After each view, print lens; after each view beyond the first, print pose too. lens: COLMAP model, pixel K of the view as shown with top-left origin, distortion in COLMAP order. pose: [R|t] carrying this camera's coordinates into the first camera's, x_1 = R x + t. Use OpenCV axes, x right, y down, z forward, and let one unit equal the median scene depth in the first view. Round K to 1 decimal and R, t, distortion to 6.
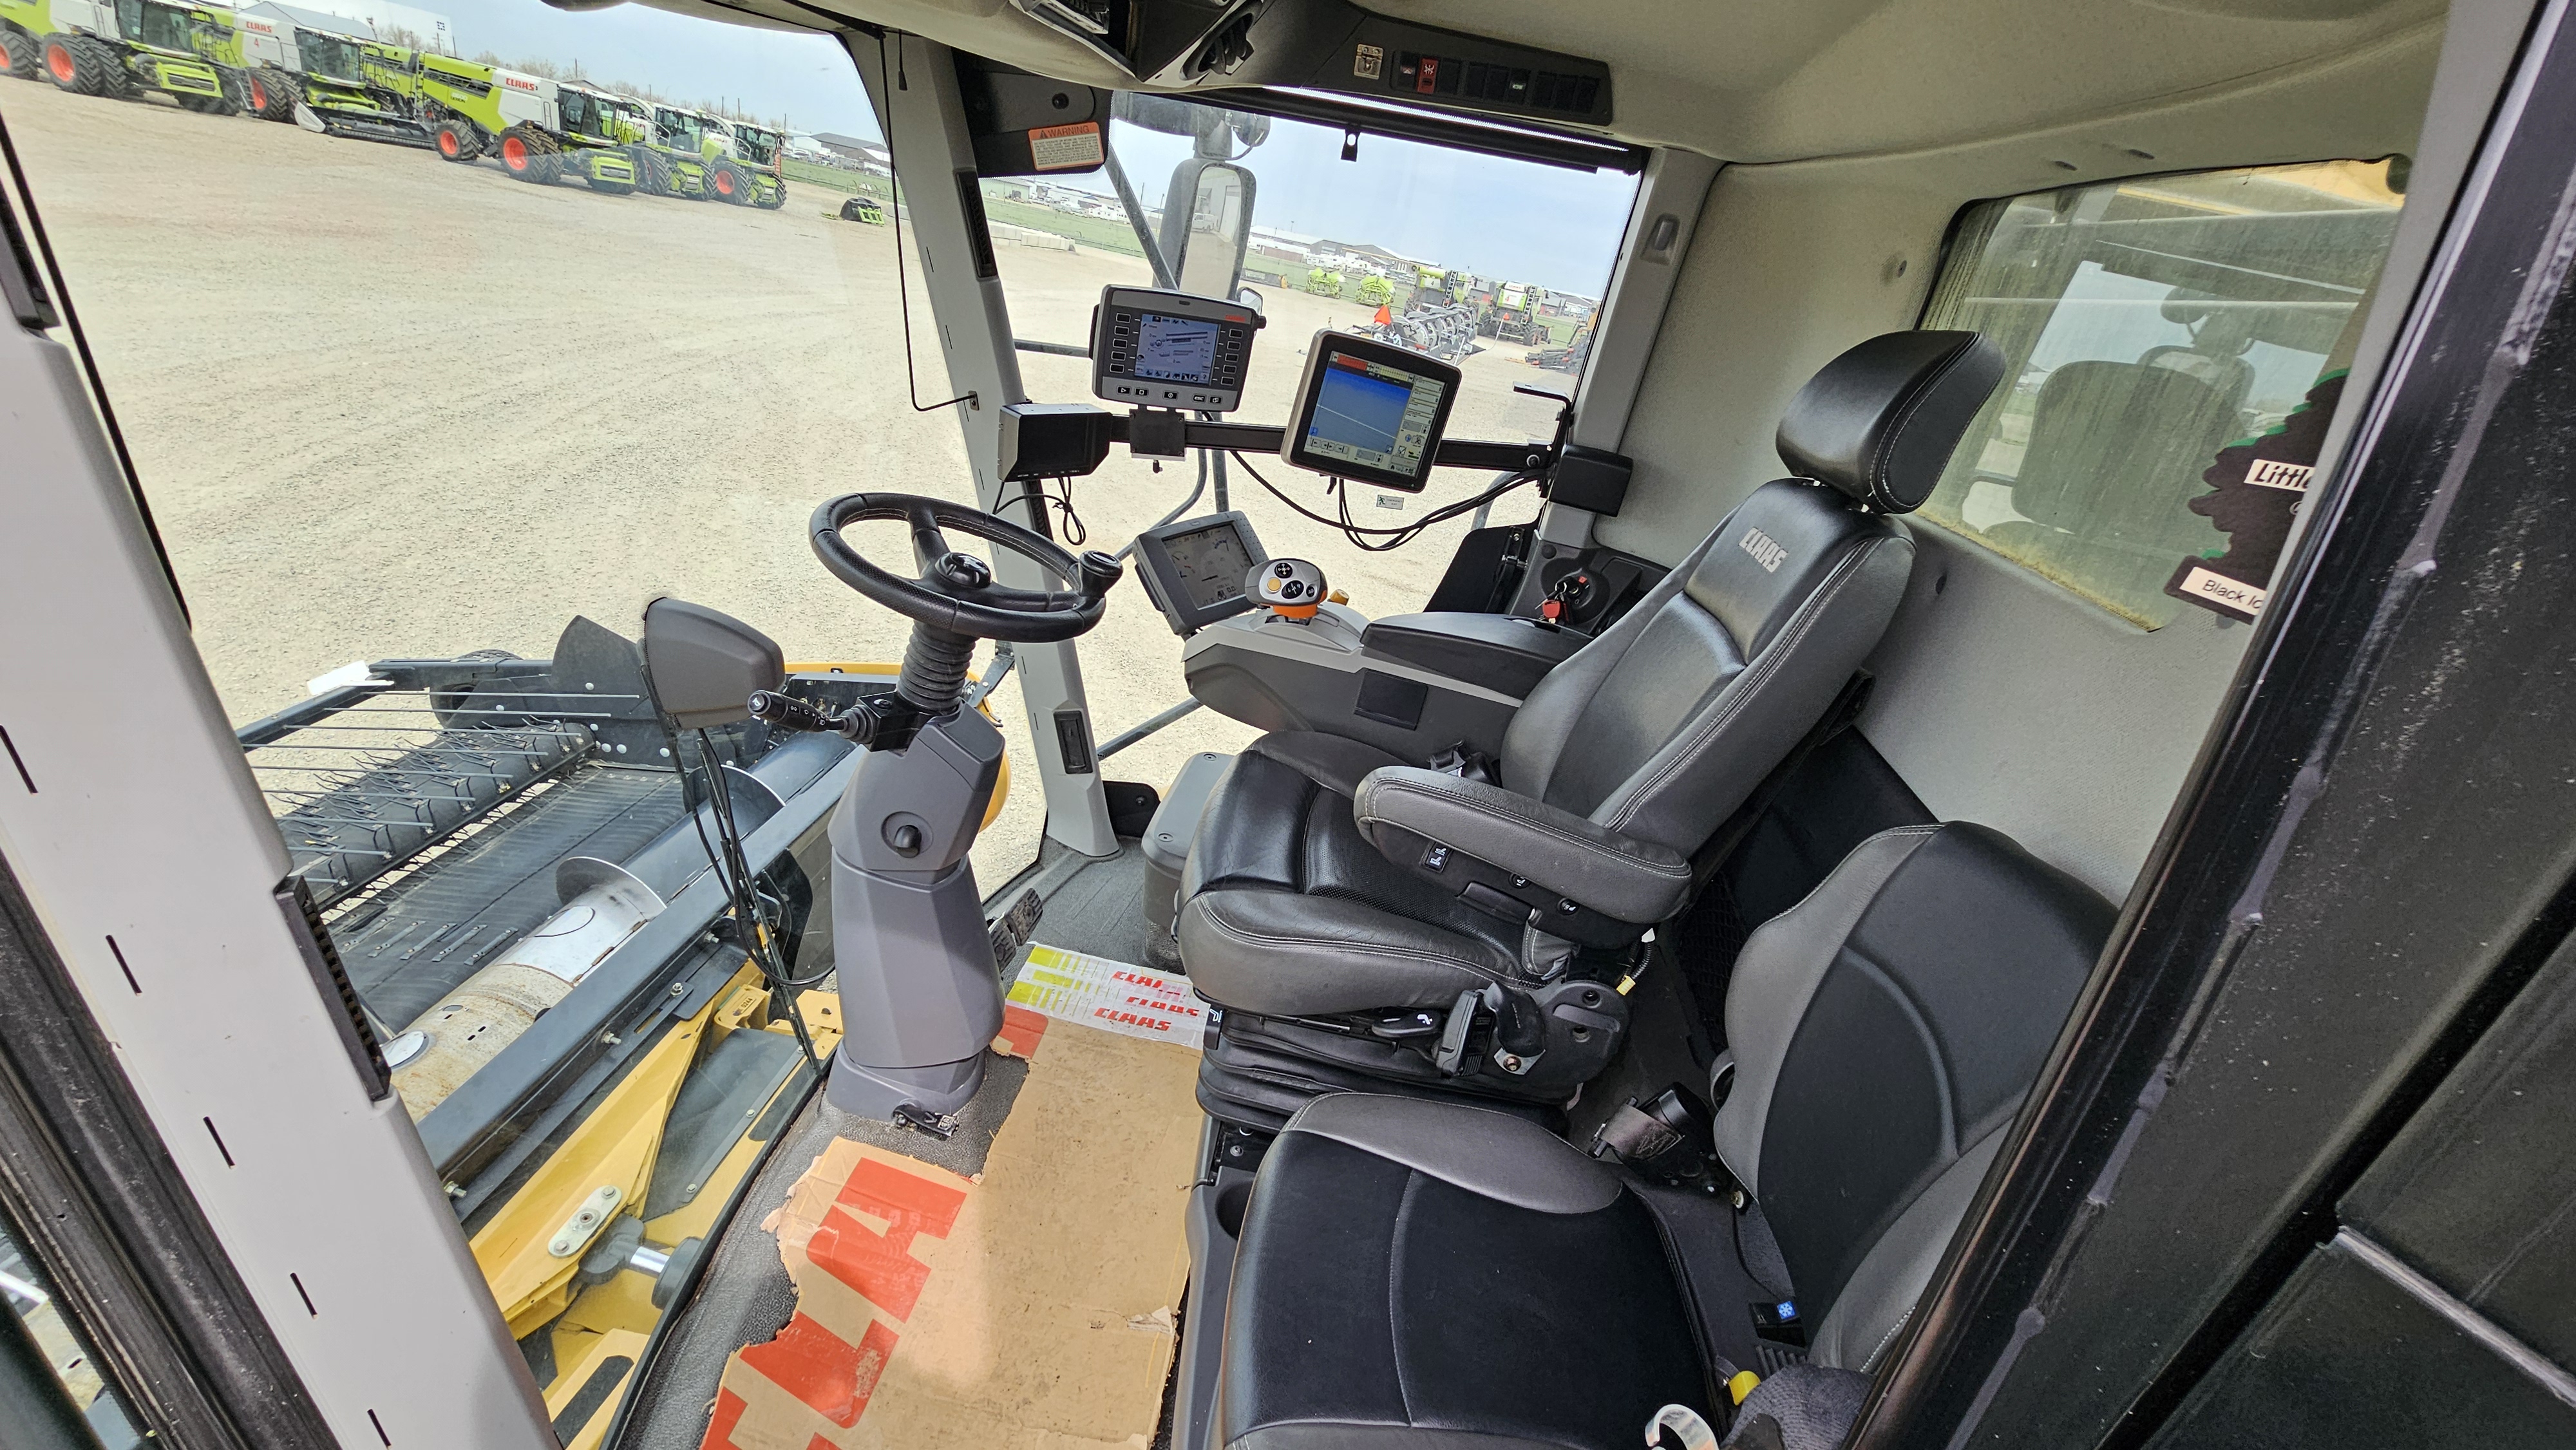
lens RADIAL K [[1035.8, 0, 1298.2], [0, 1035.8, 723.2], [0, 0, 1]] dist [-0.000128, -0.004023]
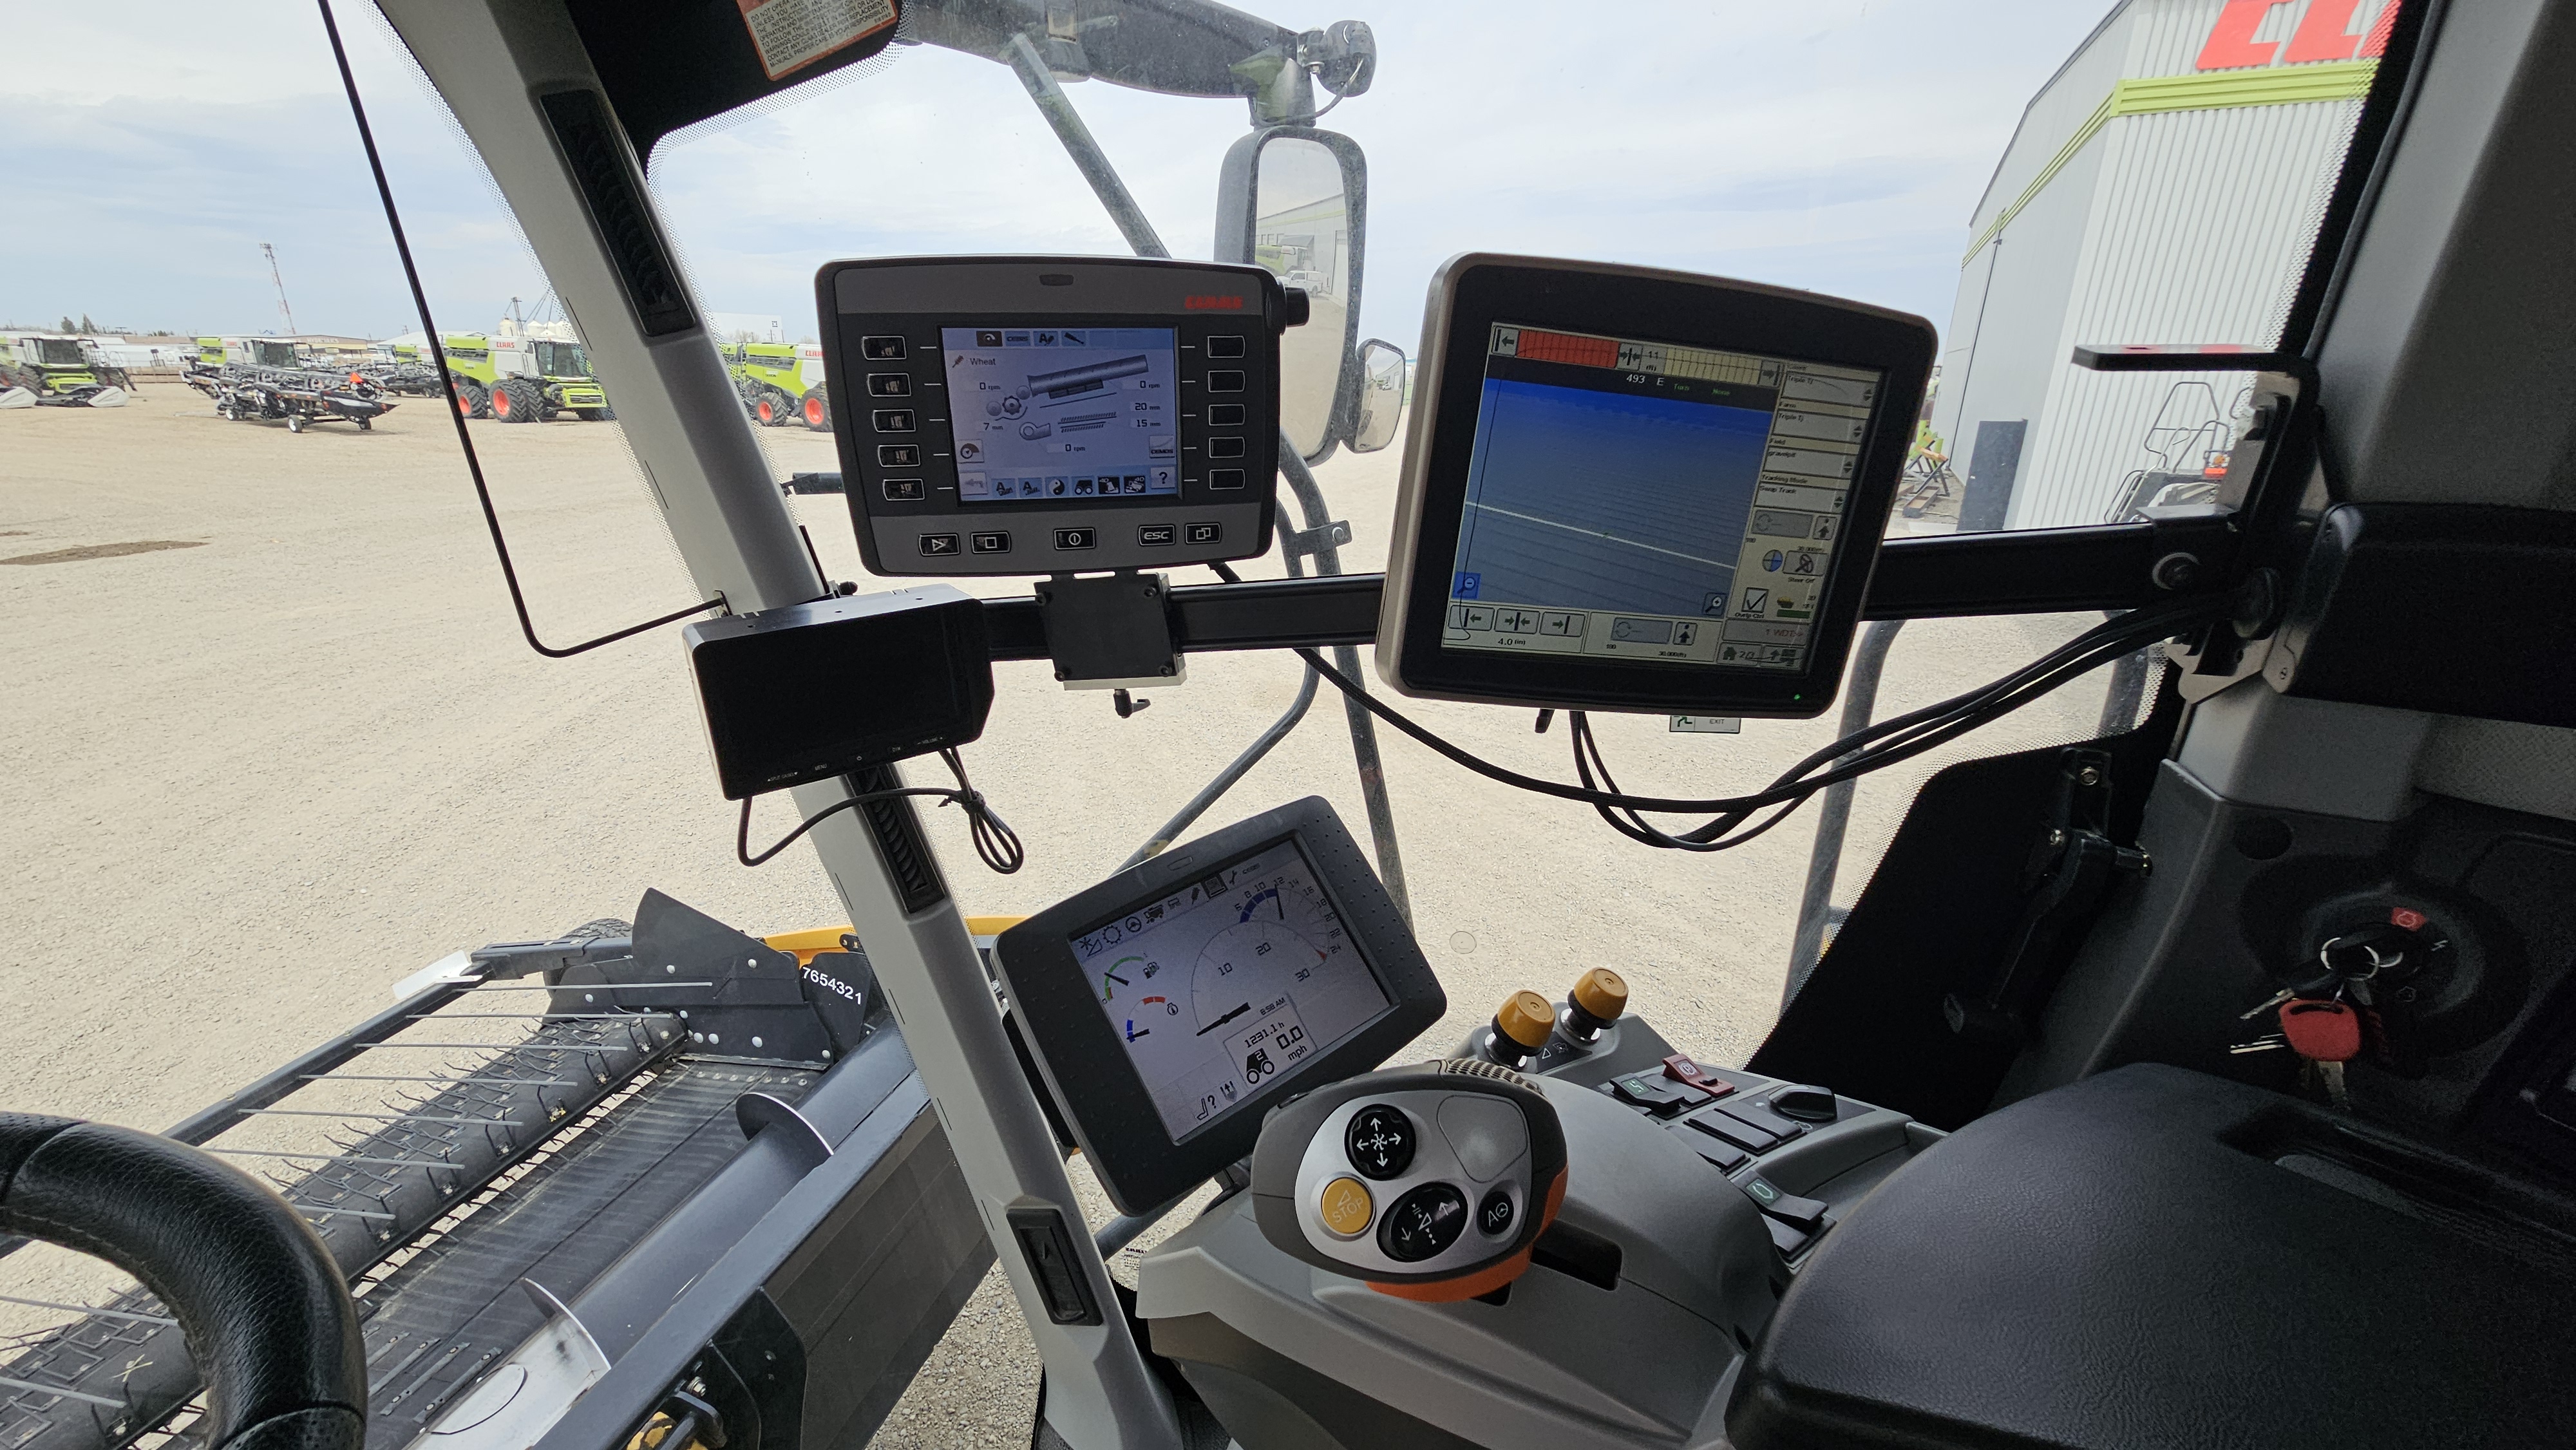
lens RADIAL K [[1035.8, 0, 1298.2], [0, 1035.8, 723.2], [0, 0, 1]] dist [-0.000128, -0.004023]
pose [[0.968748, -0.105496, -0.224496, 0.027635], [0.078471, 0.988910, -0.126092, -0.176664], [0.235309, 0.104535, 0.966283, 0.594255]]
